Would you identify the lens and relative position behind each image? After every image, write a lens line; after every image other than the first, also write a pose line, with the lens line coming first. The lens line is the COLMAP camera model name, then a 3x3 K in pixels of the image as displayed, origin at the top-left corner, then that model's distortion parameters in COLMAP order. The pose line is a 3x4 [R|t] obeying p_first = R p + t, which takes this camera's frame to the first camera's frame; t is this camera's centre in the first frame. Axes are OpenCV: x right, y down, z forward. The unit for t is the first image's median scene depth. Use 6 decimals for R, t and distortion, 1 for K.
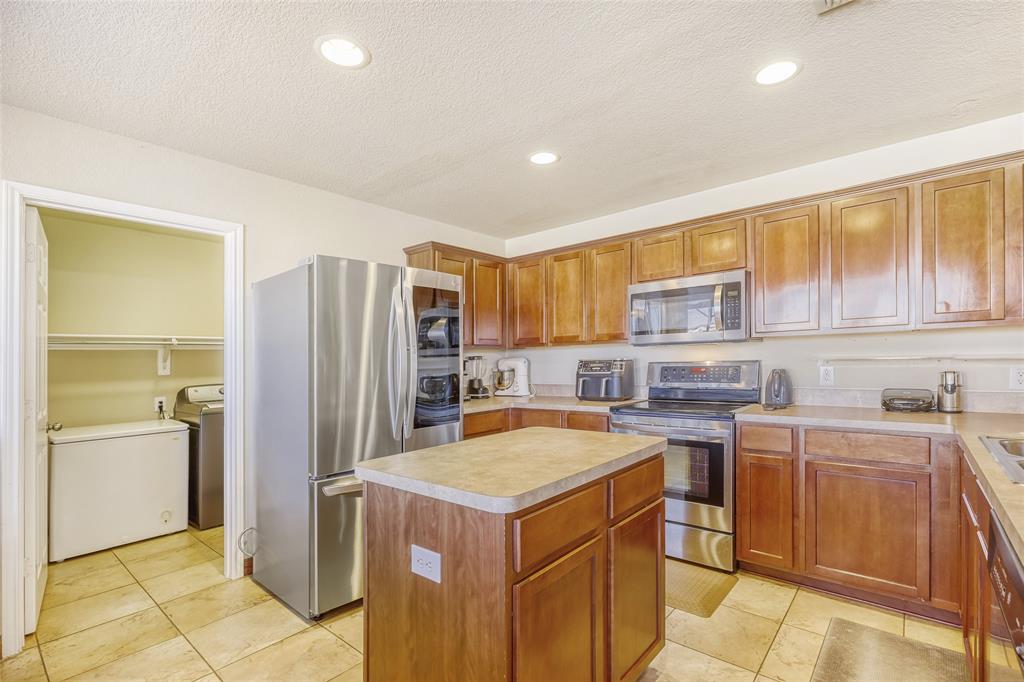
lens RADIAL K [[453.1, 0, 514.6], [0, 453.1, 358.9], [0, 0, 1]] dist [0.001583, 0.000145]
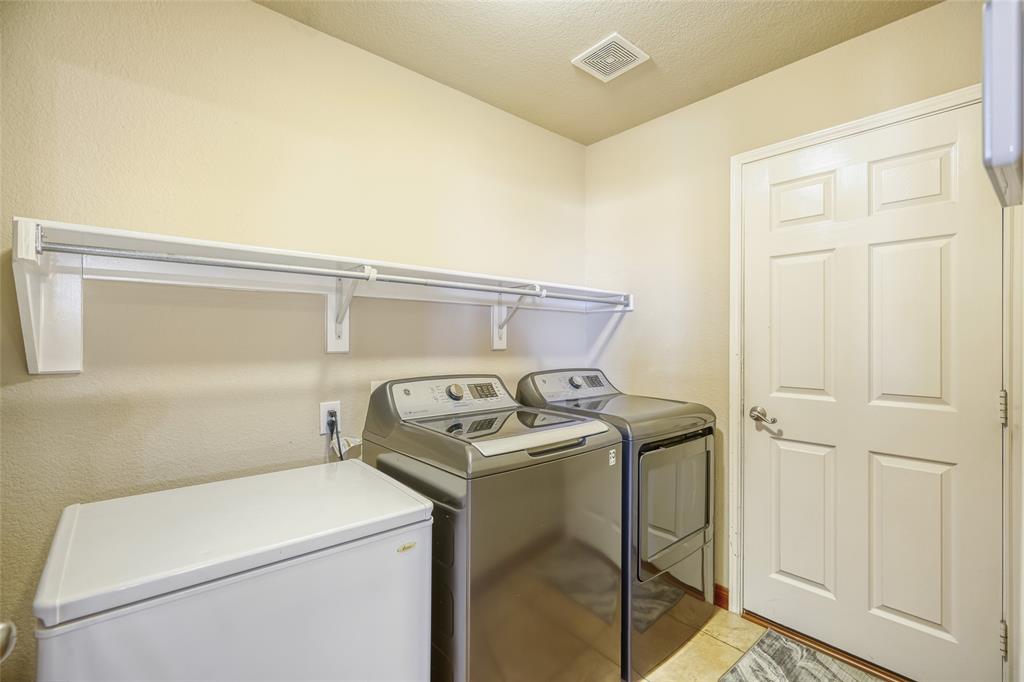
lens RADIAL K [[466.0, 0, 507.0], [0, 466.0, 351.9], [0, 0, 1]] dist [-0.002453, -0.000172]
pose [[0.982293, 0.039713, -0.183095, -0.608257], [-0.038456, 0.999206, 0.010412, 0.028462], [0.183363, -0.003187, 0.983040, 0.670801]]
